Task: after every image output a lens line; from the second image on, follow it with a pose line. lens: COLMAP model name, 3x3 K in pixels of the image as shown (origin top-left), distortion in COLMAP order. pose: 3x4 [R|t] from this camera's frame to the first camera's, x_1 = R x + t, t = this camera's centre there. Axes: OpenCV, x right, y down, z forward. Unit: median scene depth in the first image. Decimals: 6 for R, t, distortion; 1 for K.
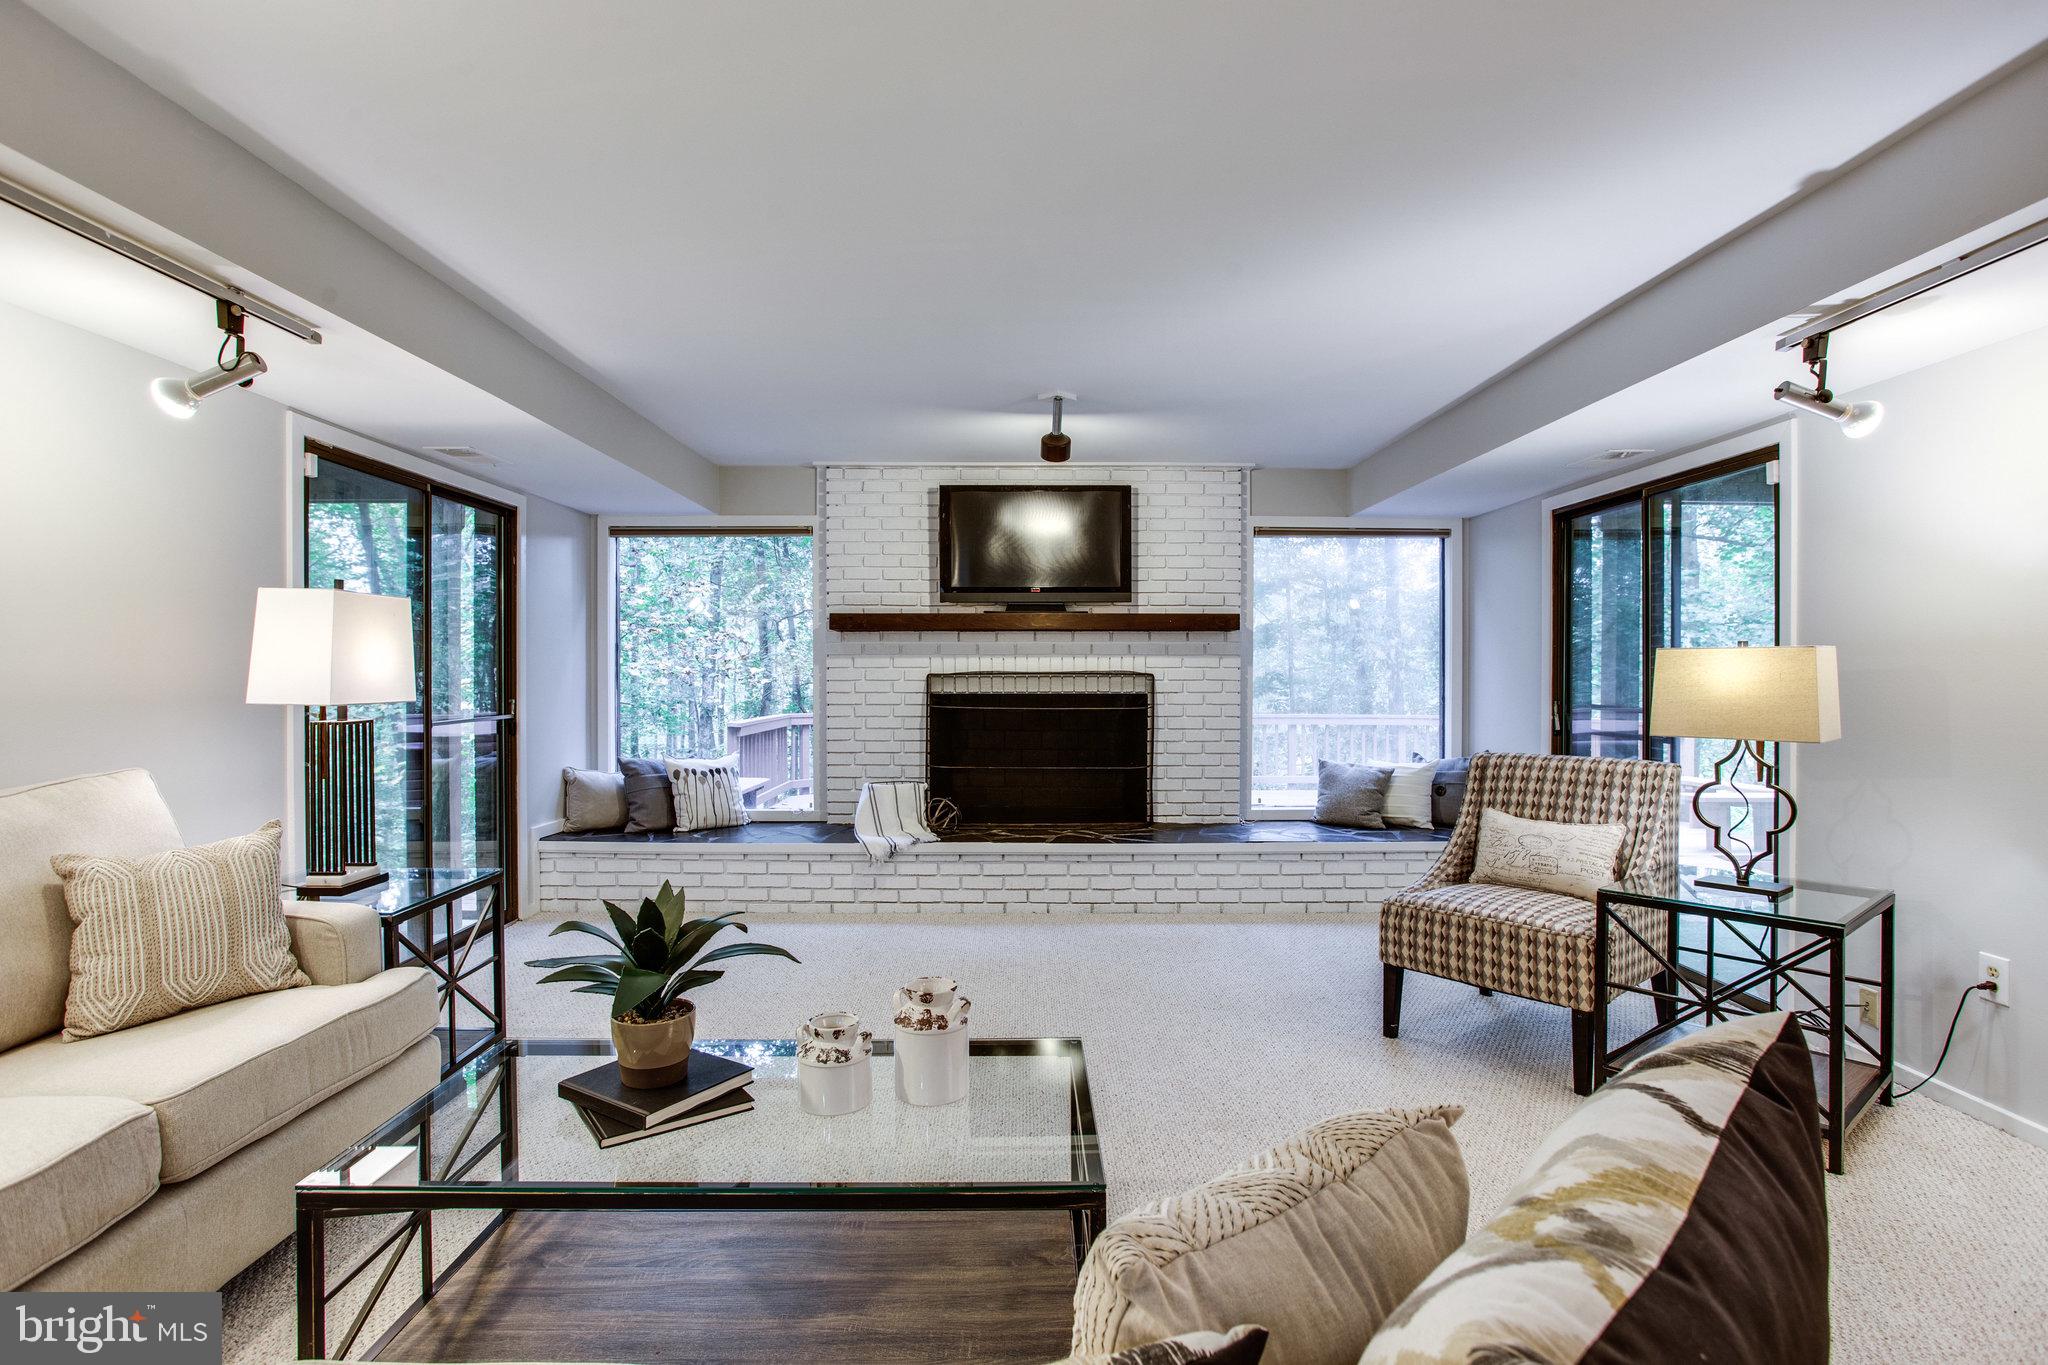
lens RADIAL K [[995.1, 0, 1030.1], [0, 995.1, 676.8], [0, 0, 1]] dist [-0.056419, 0.040439]
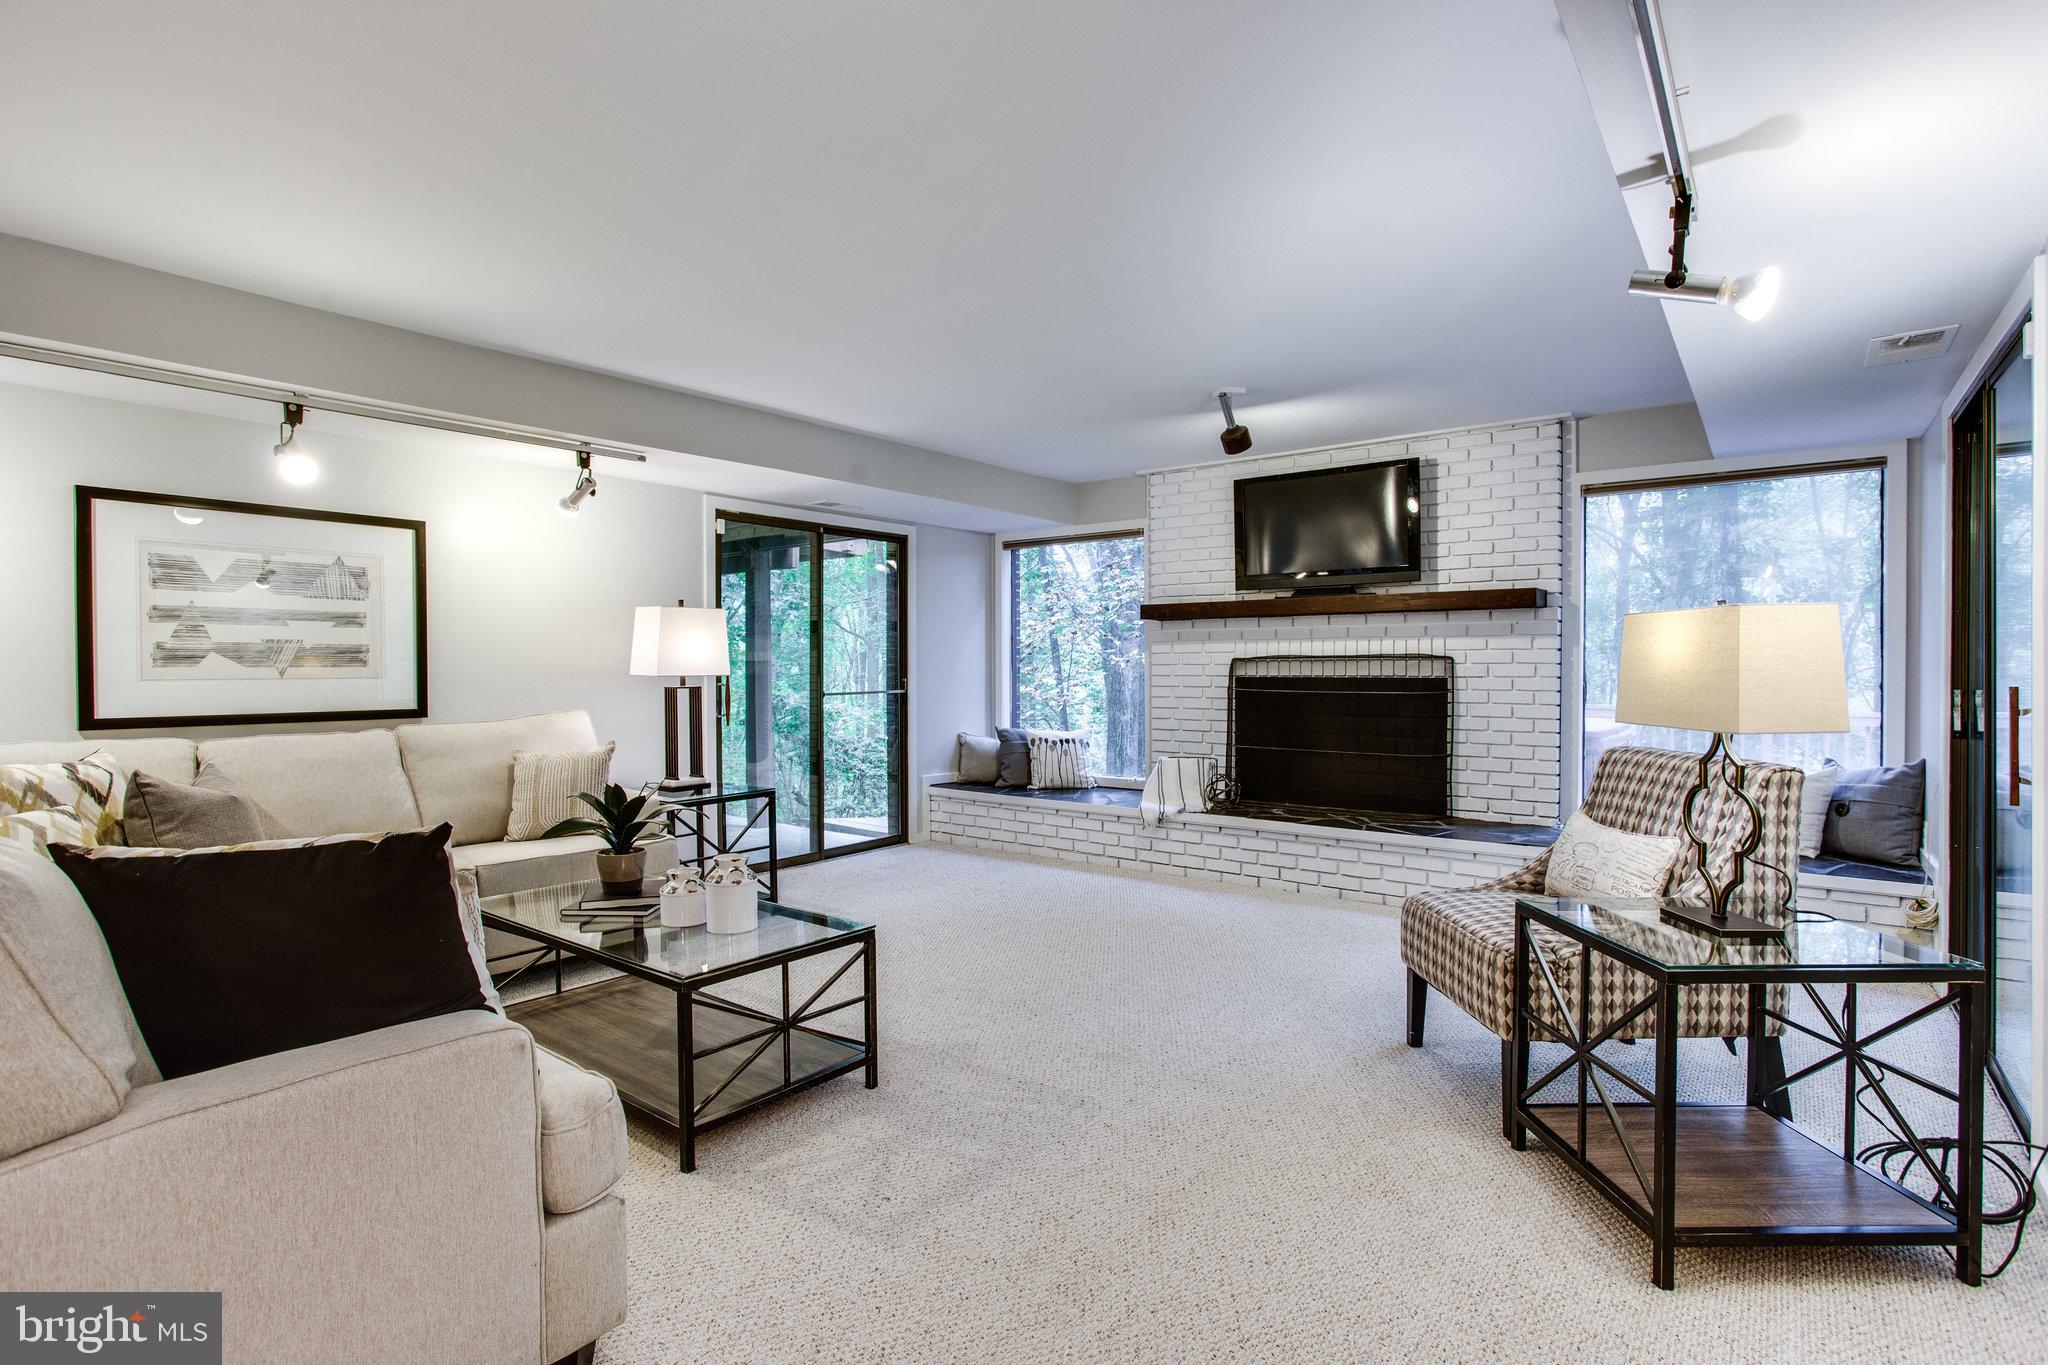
lens RADIAL K [[995.1, 0, 1030.1], [0, 995.1, 676.8], [0, 0, 1]] dist [-0.056419, 0.040439]
pose [[0.785602, 0.004590, -0.618715, 0.391683], [0.001141, 0.999960, 0.008867, 0.007278], [0.618731, -0.007672, 0.785565, 0.033049]]
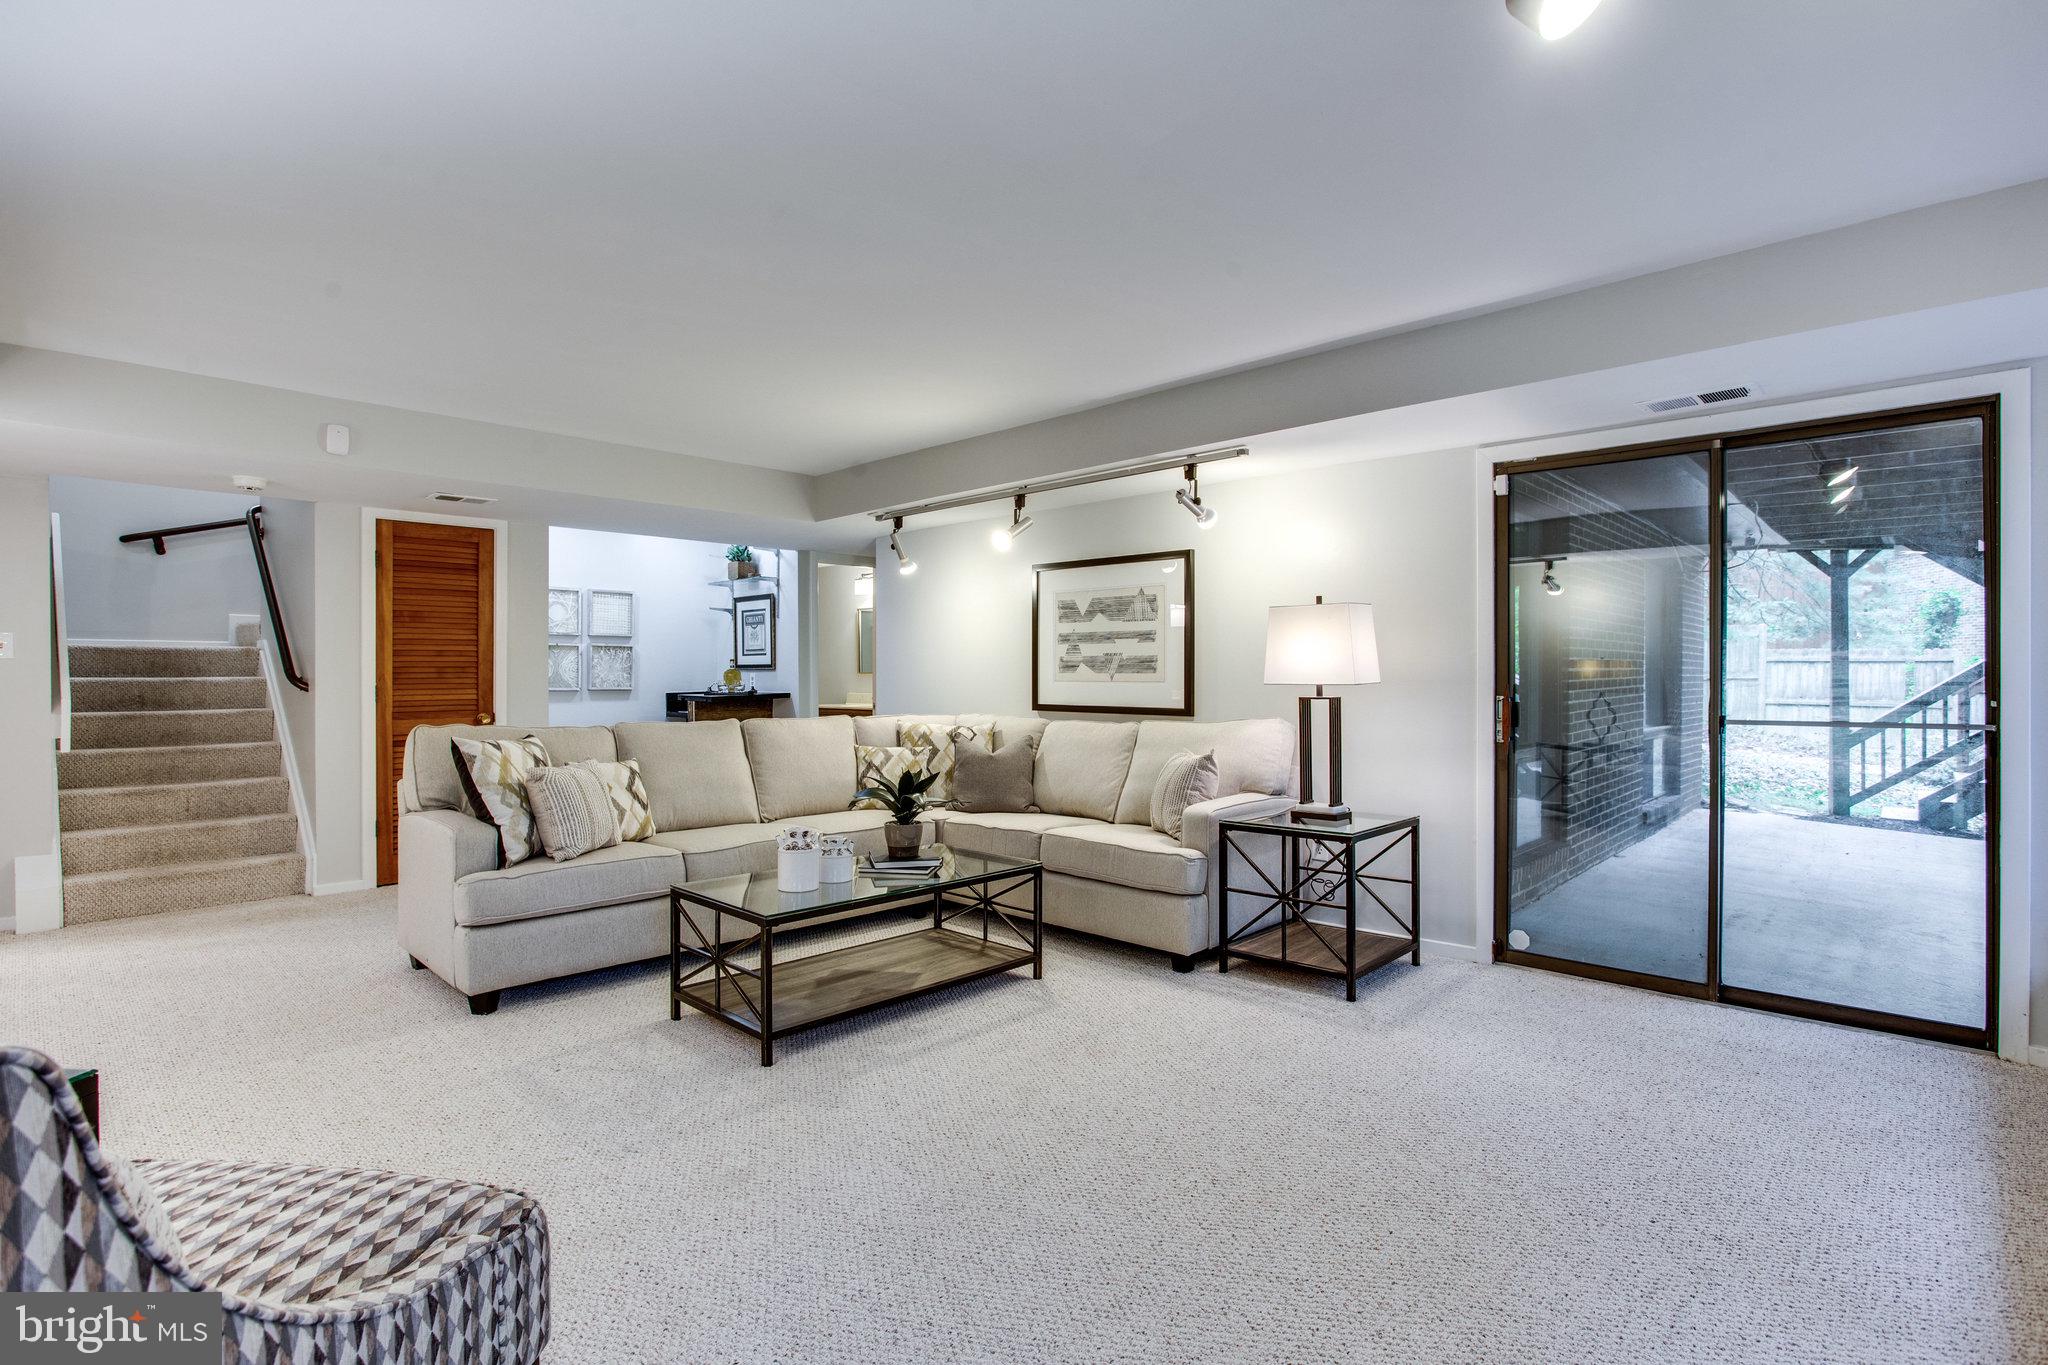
lens RADIAL K [[995.1, 0, 1030.1], [0, 995.1, 676.8], [0, 0, 1]] dist [-0.056419, 0.040439]
pose [[-0.693382, 0.001054, -0.720569, 0.306397], [-0.003296, 0.999984, 0.004634, 0.005314], [0.720562, 0.005588, -0.693368, 0.853235]]
